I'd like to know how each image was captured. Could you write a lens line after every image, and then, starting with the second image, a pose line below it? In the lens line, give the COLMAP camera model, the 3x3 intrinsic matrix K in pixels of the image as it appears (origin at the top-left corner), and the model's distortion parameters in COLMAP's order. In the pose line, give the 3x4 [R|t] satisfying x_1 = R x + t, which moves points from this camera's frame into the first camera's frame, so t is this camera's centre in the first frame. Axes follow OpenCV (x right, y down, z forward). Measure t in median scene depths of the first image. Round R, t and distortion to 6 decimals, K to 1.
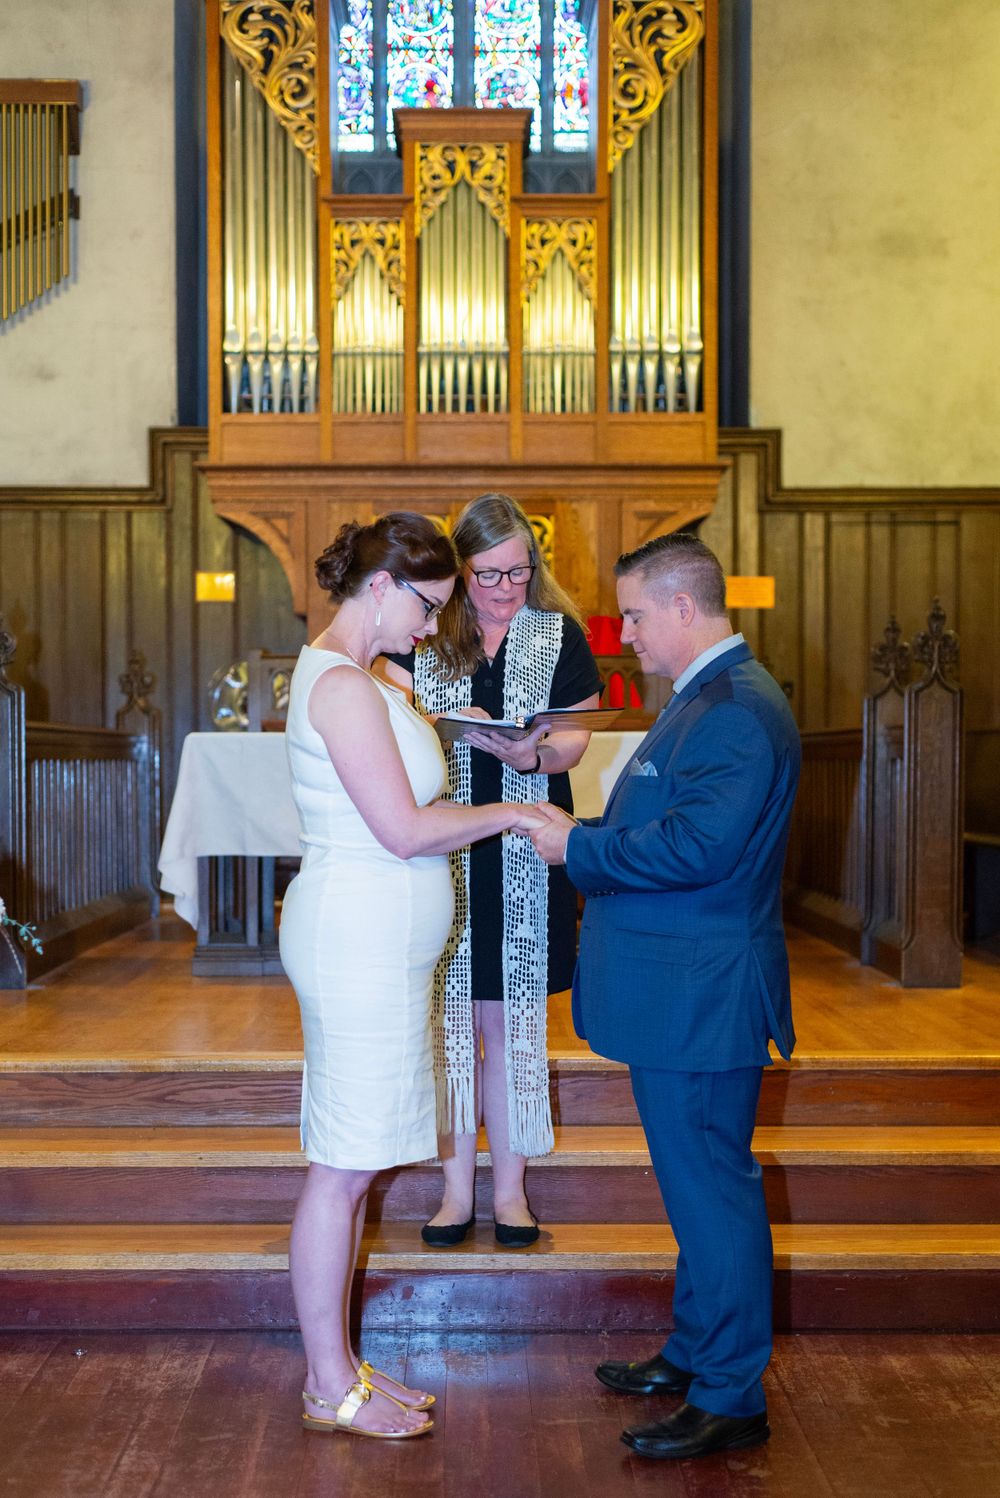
lens RADIAL K [[2264.9, 0, 483.8], [0, 2264.9, 781.0], [0, 0, 1]] dist [0.013205, 0.018597]
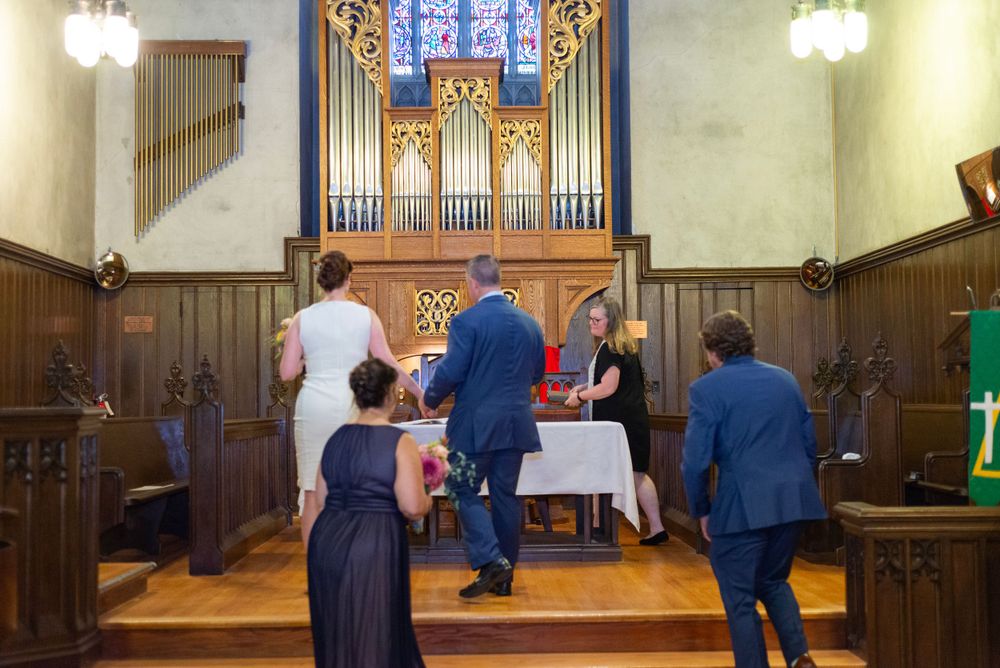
lens RADIAL K [[1400.4, 0, 498.1], [0, 1400.4, 332.3], [0, 0, 1]] dist [-0.001745, 0.021265]
pose [[0.999839, -0.009236, 0.015393, -0.002123], [0.010152, 0.998115, -0.060527, -0.018770], [-0.014805, 0.060674, 0.998048, -0.068417]]
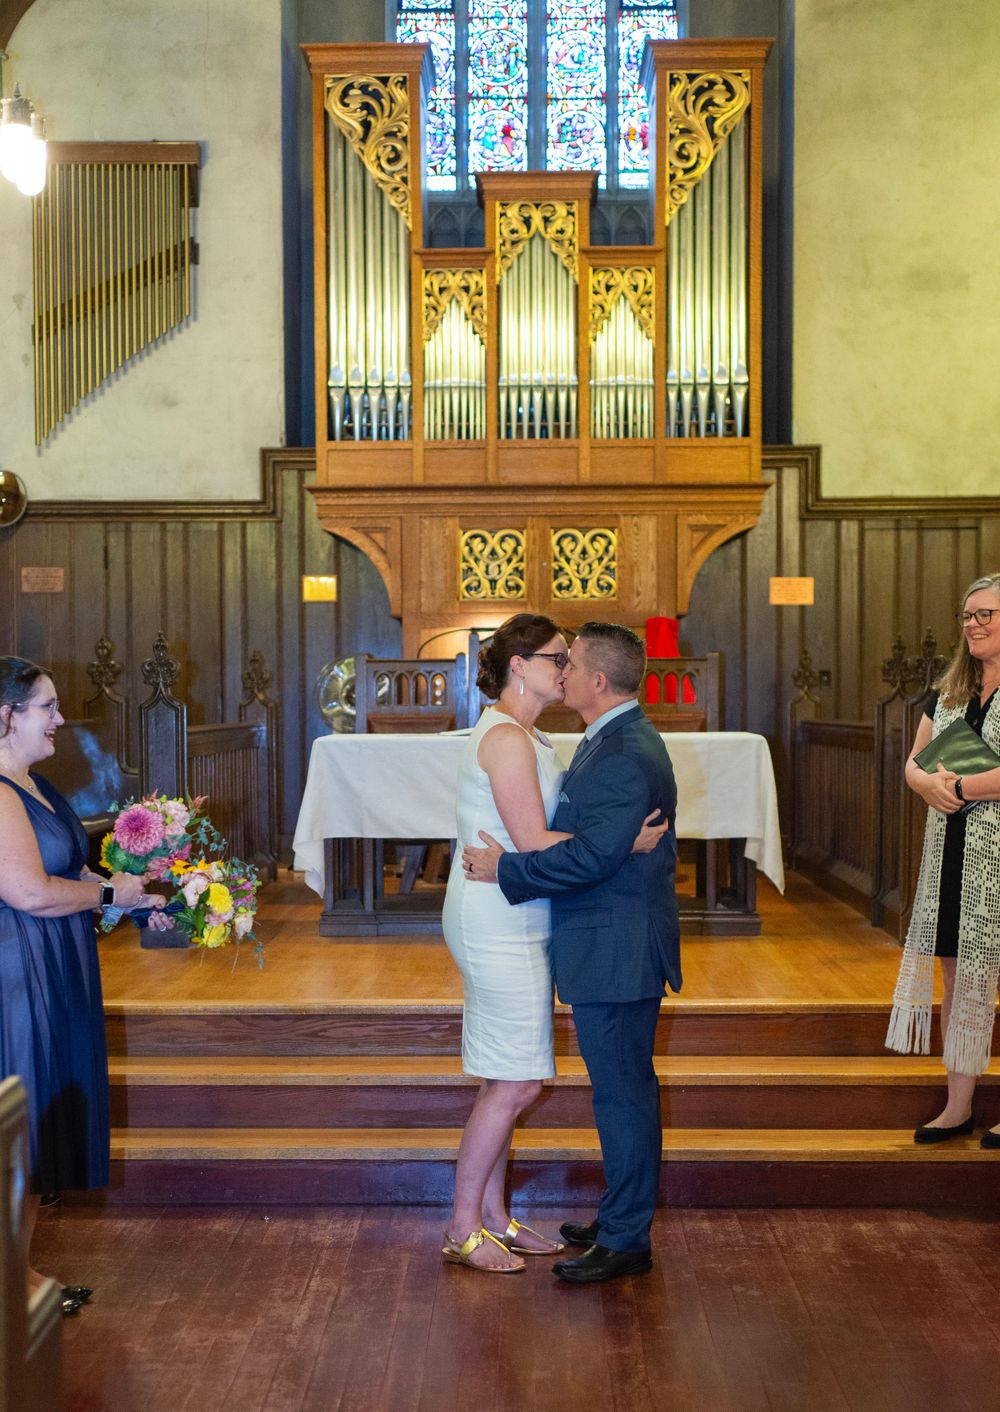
lens RADIAL K [[2301.1, 0, 479.2], [0, 2301.1, 793.5], [0, 0, 1]] dist [0.004924, 0.012286]
pose [[0.999489, -0.001725, -0.031910, -0.002053], [0.002758, 0.999472, 0.032370, -0.021487], [0.031838, -0.032442, 0.998966, -0.164663]]
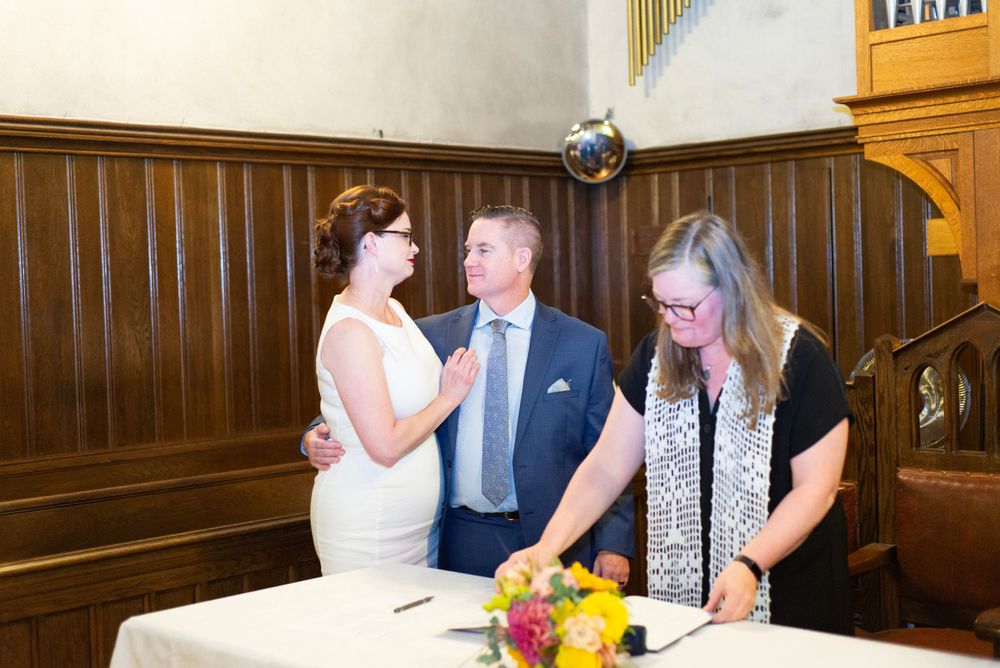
lens RADIAL K [[1441.7, 0, 500.2], [0, 1441.7, 331.2], [0, 0, 1]] dist [0.003071, 0.056169]
pose [[0.705517, -0.000357, -0.708693, 0.150539], [0.023548, 0.999459, 0.022940, -0.071821], [0.708302, -0.032873, 0.705144, 0.547780]]
